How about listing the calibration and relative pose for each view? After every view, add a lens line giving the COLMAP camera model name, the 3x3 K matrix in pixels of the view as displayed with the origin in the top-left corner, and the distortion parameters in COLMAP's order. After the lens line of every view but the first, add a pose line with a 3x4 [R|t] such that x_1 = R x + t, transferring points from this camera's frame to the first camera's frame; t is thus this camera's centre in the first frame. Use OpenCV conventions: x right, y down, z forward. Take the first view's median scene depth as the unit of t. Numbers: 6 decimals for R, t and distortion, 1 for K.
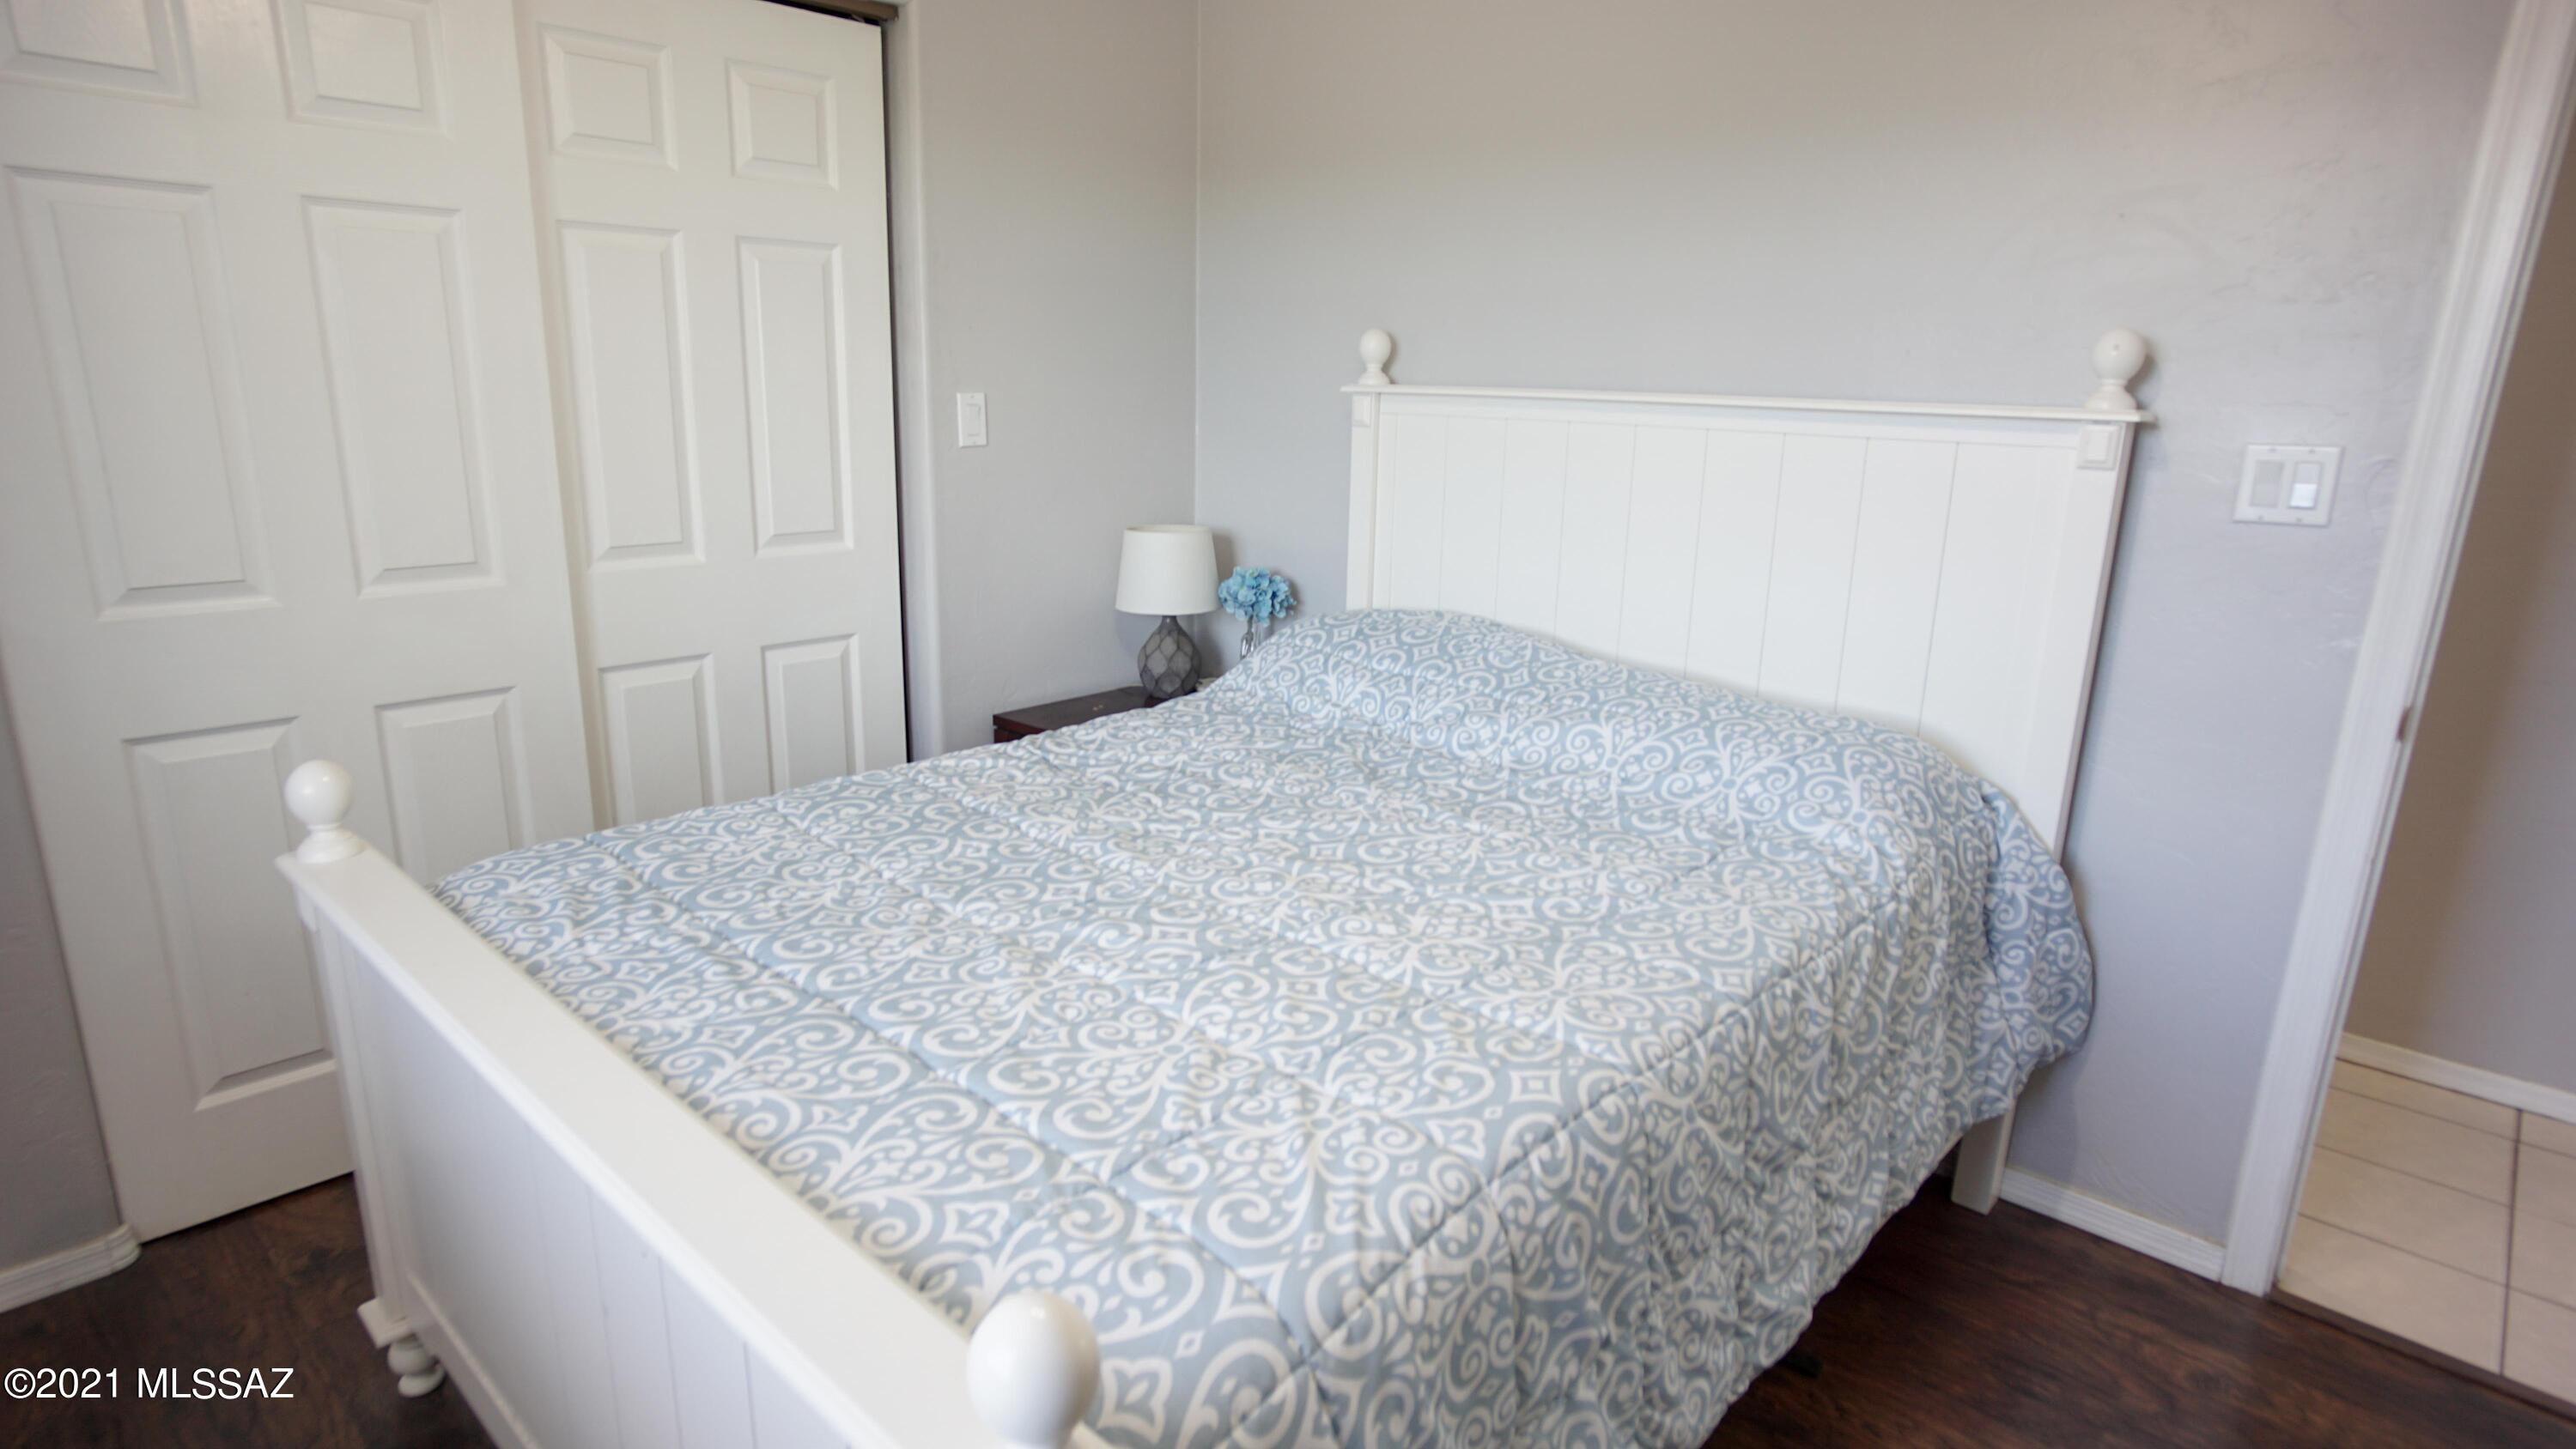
lens RADIAL K [[1375.8, 0, 1284.9], [0, 1375.8, 718.6], [0, 0, 1]] dist [-0.058673, 0.040877]
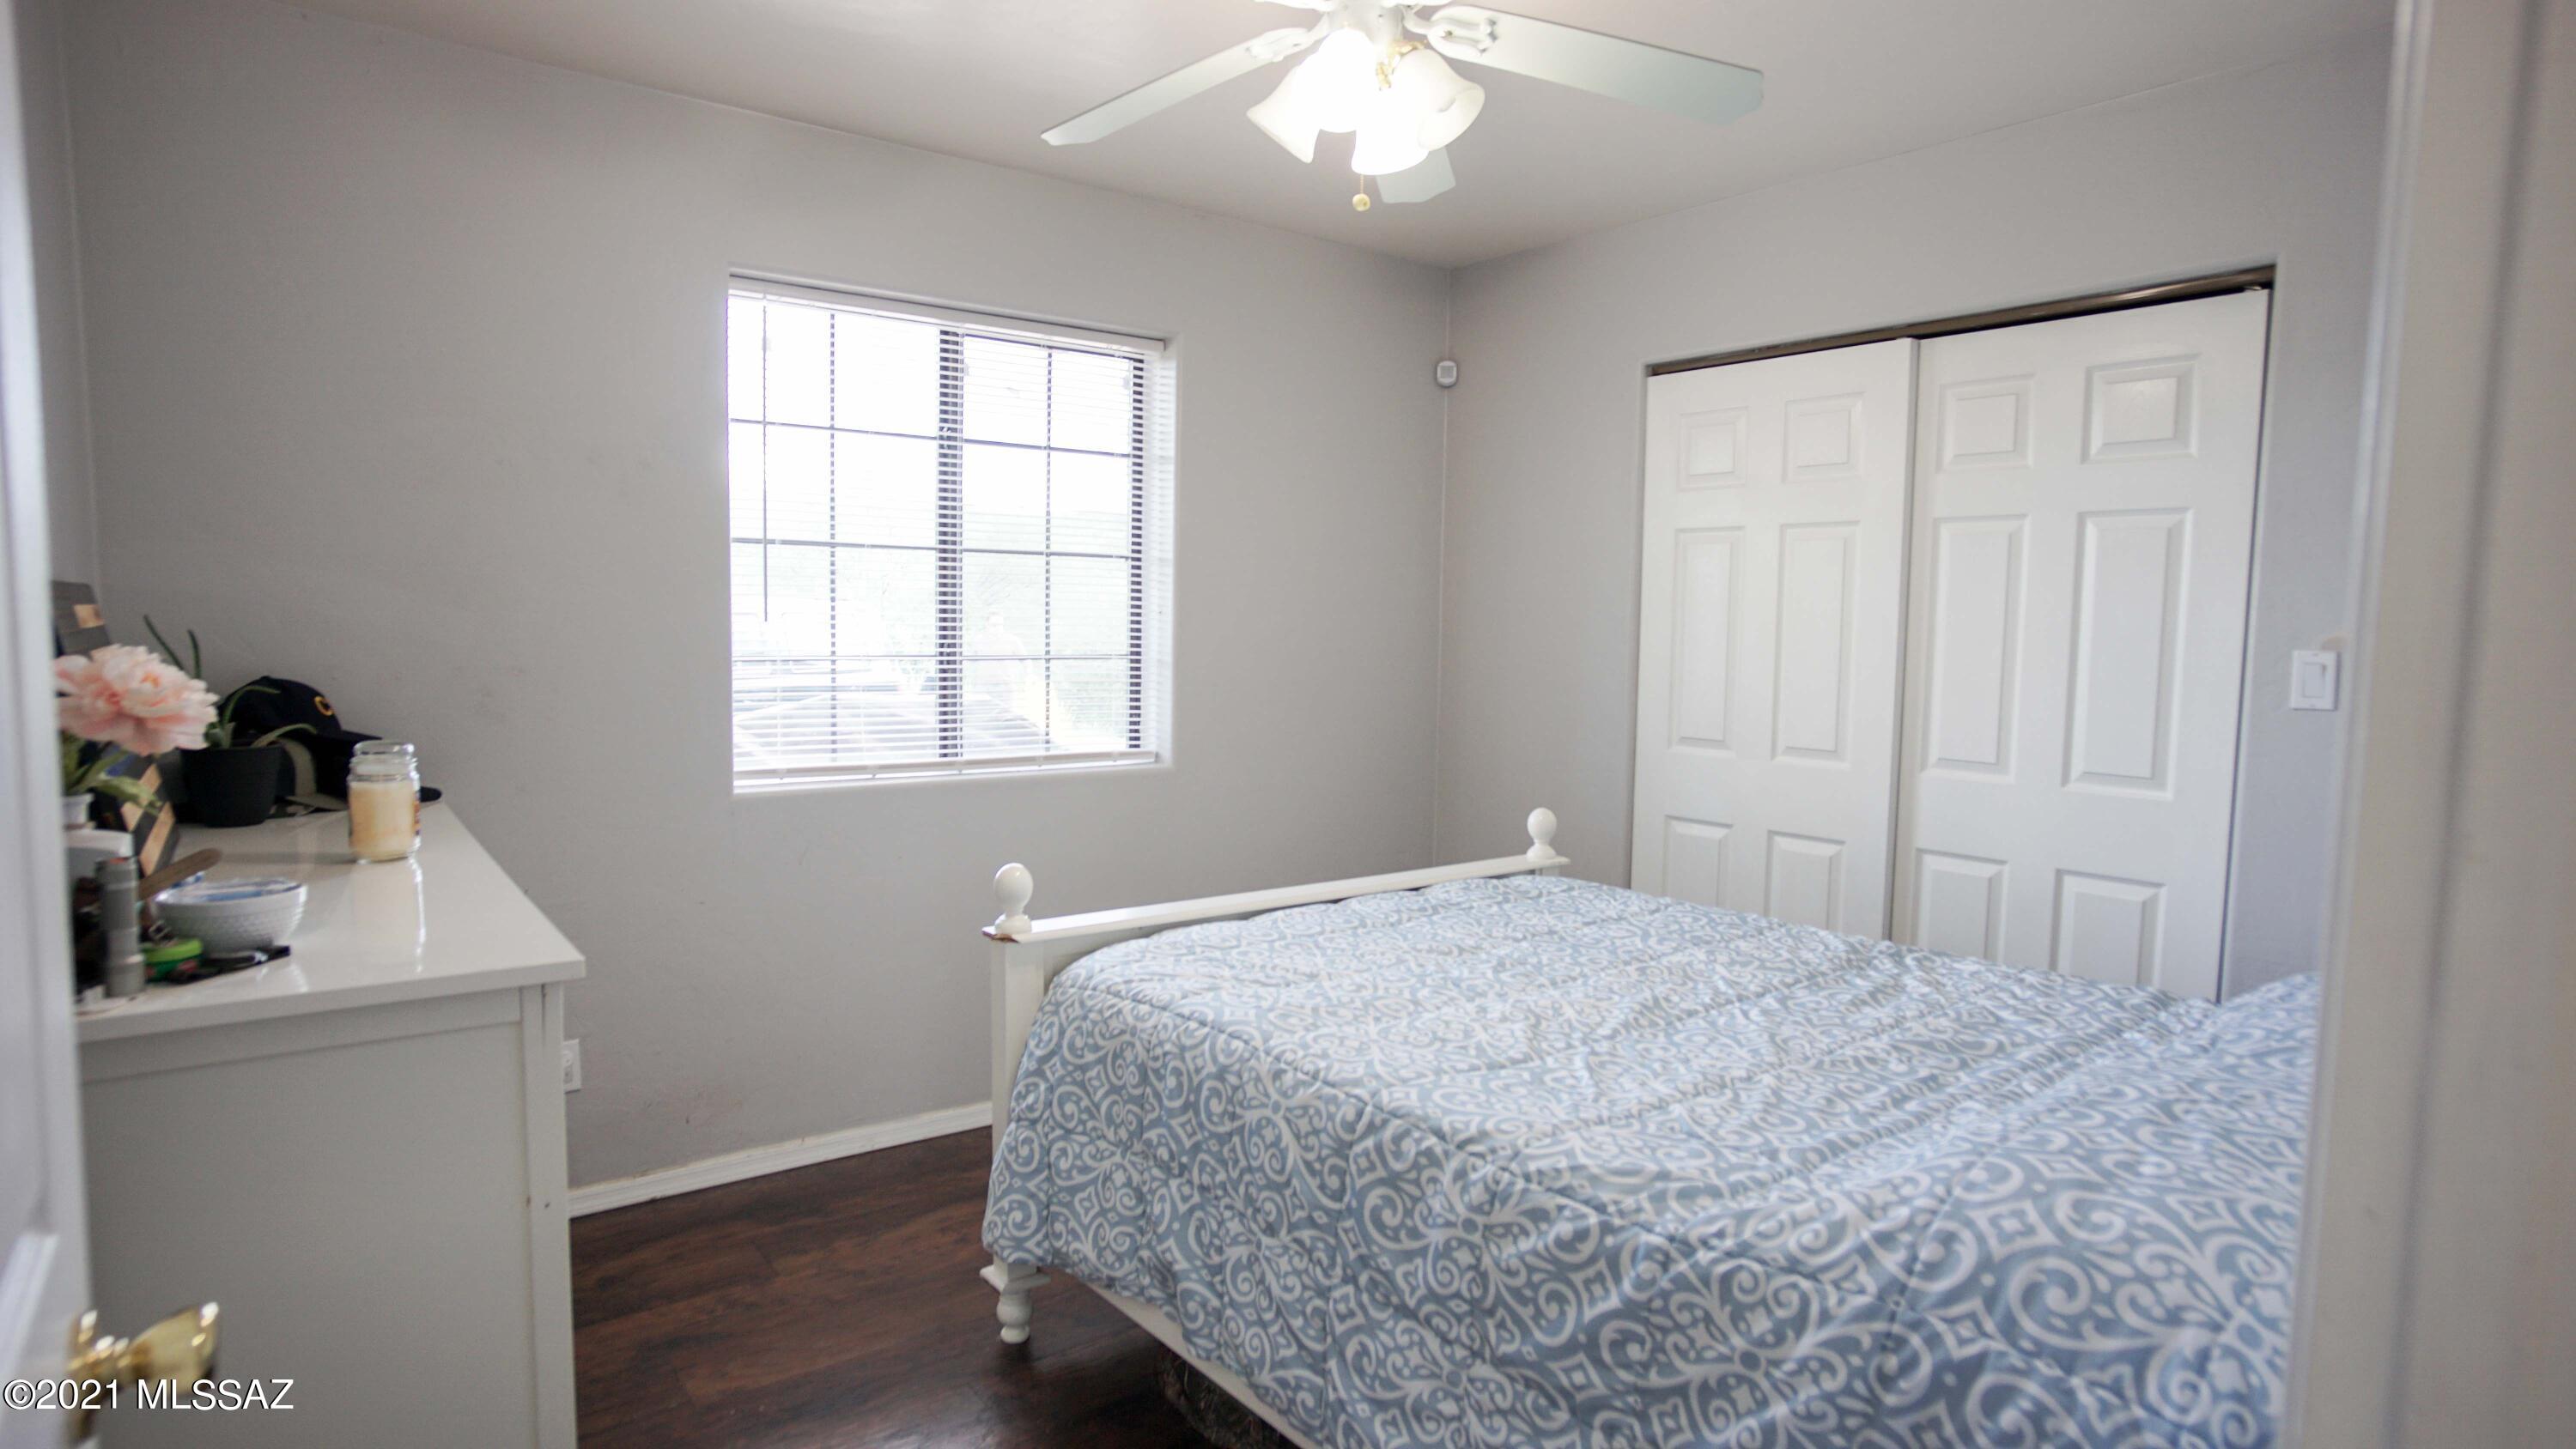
lens RADIAL K [[1375.8, 0, 1284.9], [0, 1375.8, 718.6], [0, 0, 1]] dist [-0.058673, 0.040877]
pose [[-0.168962, 0.048209, -0.984443, 1.131619], [-0.258435, 0.961690, 0.091450, -0.154037], [0.951138, 0.269866, -0.150031, 0.757421]]
